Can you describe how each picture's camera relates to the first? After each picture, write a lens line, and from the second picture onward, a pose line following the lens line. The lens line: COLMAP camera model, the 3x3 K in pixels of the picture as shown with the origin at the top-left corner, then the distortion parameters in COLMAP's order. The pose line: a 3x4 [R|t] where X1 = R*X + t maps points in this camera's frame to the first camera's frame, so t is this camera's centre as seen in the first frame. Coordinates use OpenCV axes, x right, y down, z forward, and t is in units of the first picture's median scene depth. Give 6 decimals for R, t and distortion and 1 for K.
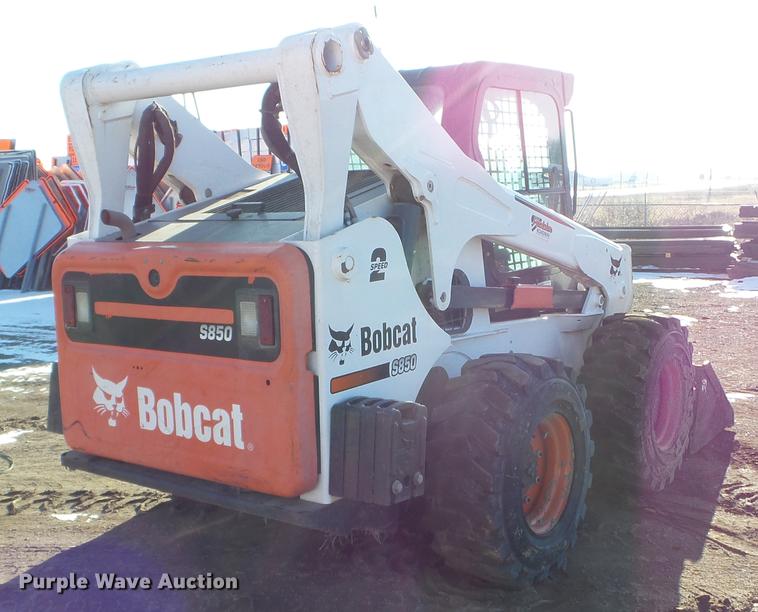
lens RADIAL K [[924.1, 0, 348.9], [0, 924.1, 323.2], [0, 0, 1]] dist [-0.028699, 0.000000]
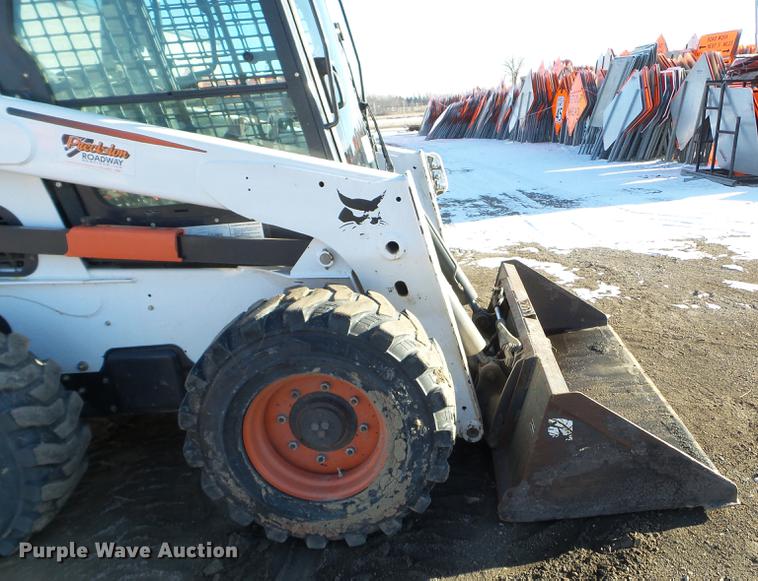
lens RADIAL K [[604.4, 0, 418.0], [0, 604.4, 315.0], [0, 0, 1]] dist [-0.008323, 0.025757]
pose [[0.604157, 0.241639, -0.759345, 0.986624], [-0.058482, 0.963791, 0.260167, -0.156206], [0.794717, -0.112774, 0.596412, 1.197814]]
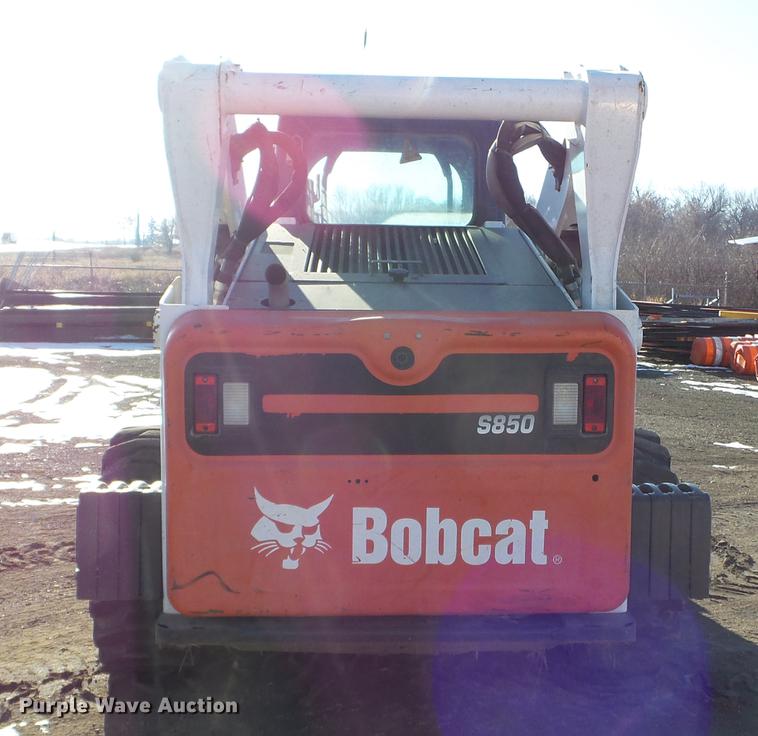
lens RADIAL K [[1038.0, 0, 379.7], [0, 1038.0, 369.5], [0, 0, 1]] dist [-0.025403, 0.000000]
pose [[0.770421, -0.035461, 0.636548, -0.779923], [0.054174, 0.998482, -0.009944, -0.033207], [-0.635229, 0.042145, 0.771173, 0.368466]]
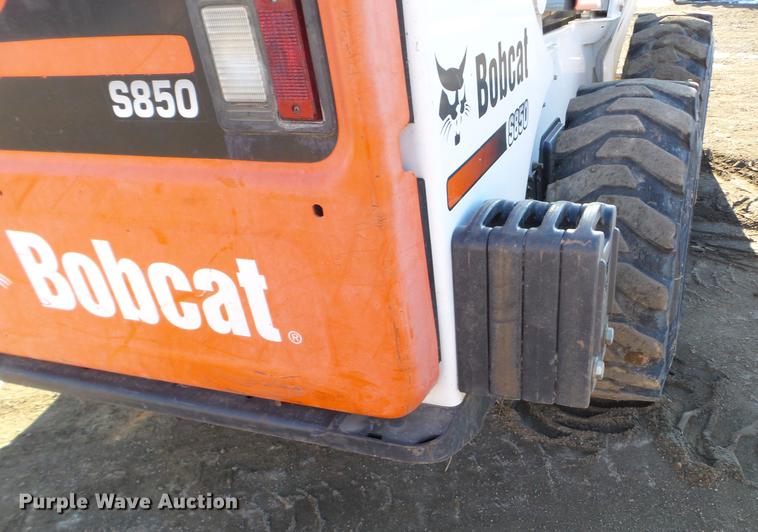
lens RADIAL K [[647.2, 0, 473.6], [0, 647.2, 352.4], [0, 0, 1]] dist [0.001186, -0.005258]
pose [[0.944512, -0.204154, 0.257328, -0.103474], [0.076179, 0.898182, 0.432973, -0.002527], [-0.319521, -0.389345, 0.863896, 0.640462]]
